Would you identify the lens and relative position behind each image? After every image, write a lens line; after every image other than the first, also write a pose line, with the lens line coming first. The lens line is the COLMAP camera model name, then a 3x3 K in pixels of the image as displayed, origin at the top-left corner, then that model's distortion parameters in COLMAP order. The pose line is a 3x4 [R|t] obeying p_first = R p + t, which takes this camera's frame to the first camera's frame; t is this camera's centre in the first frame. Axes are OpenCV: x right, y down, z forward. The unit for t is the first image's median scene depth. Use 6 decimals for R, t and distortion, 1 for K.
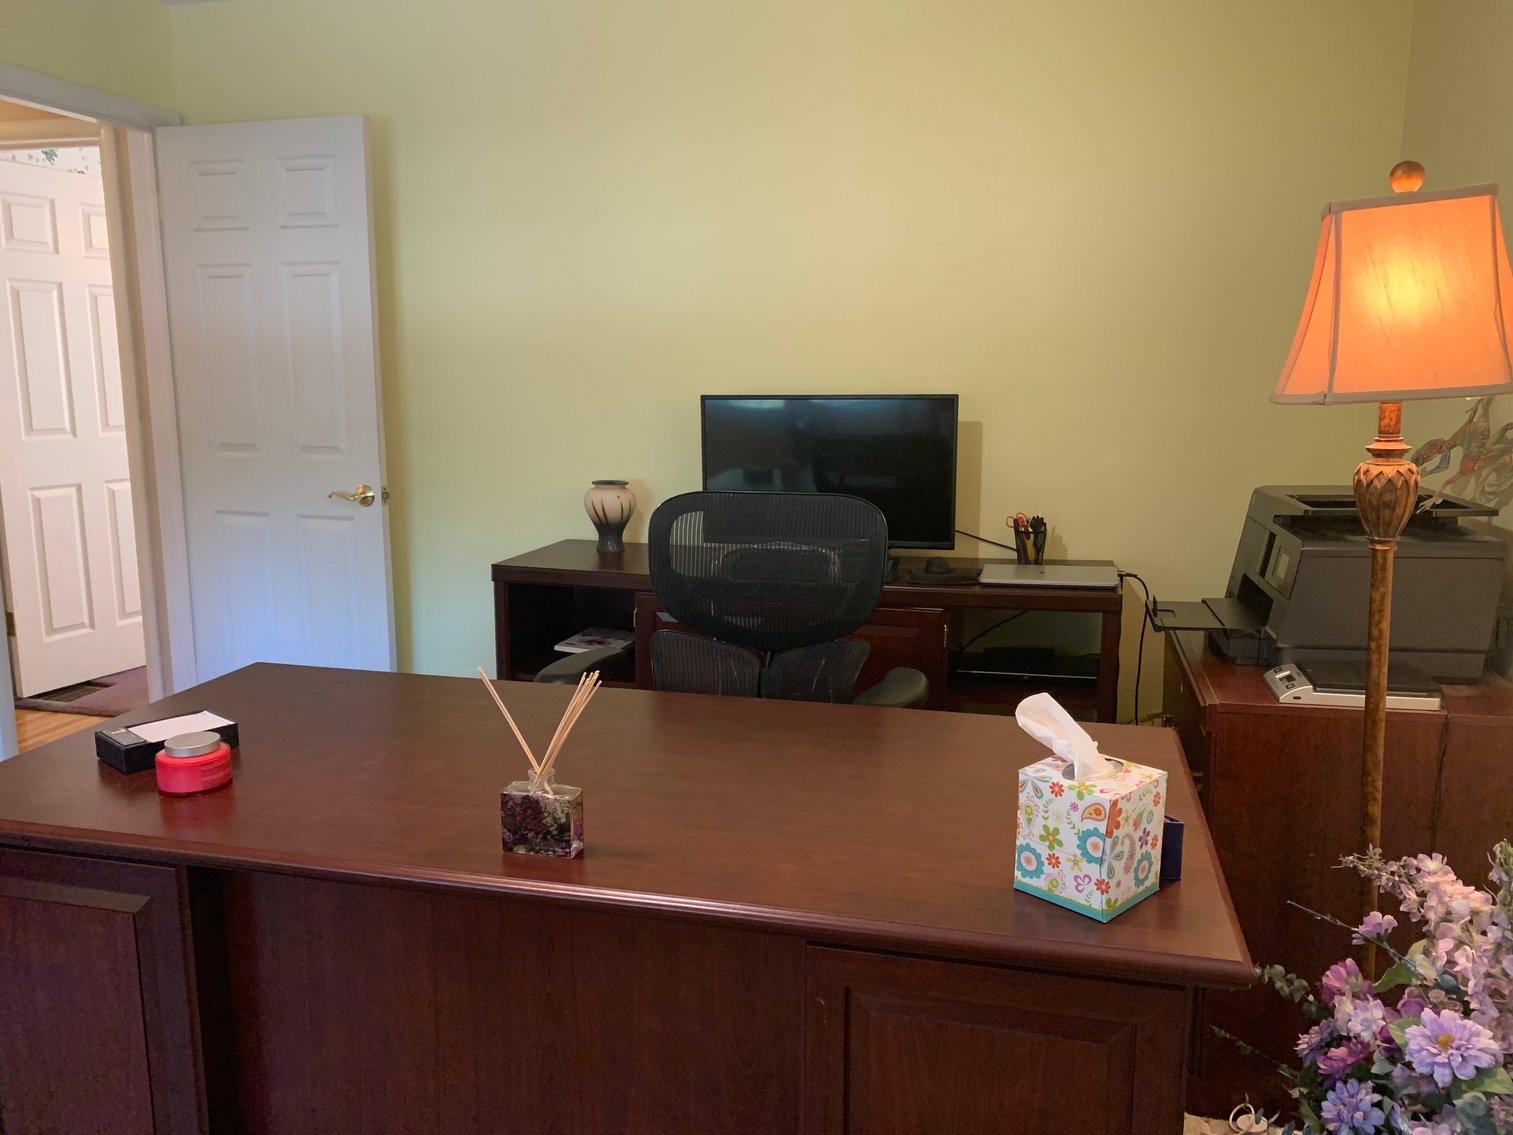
lens RADIAL K [[1163.8, 0, 751.3], [0, 1163.8, 569.9], [0, 0, 1]] dist [0.049966, -0.041606]
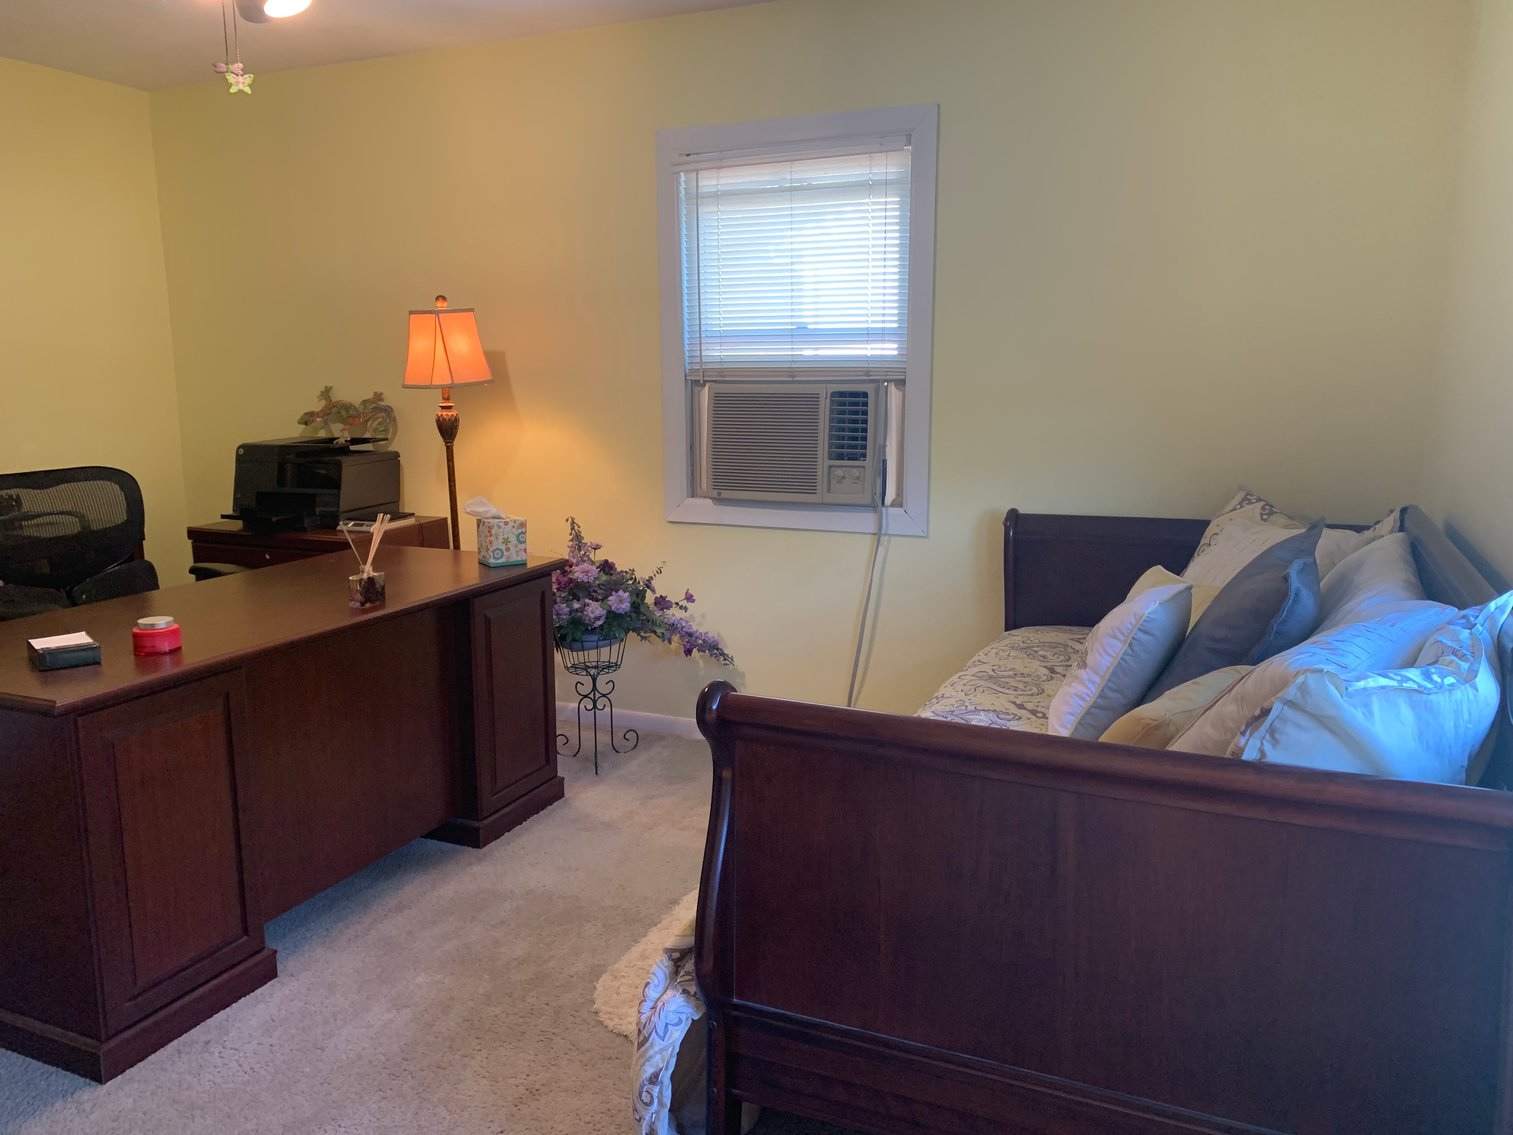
lens RADIAL K [[1163.8, 0, 755.7], [0, 1163.8, 567.7], [0, 0, 1]] dist [0.049966, -0.041606]
pose [[0.171096, -0.177326, 0.969165, -0.896850], [0.178469, 0.972976, 0.146517, -0.005517], [-0.968956, 0.147898, 0.198120, -0.051077]]
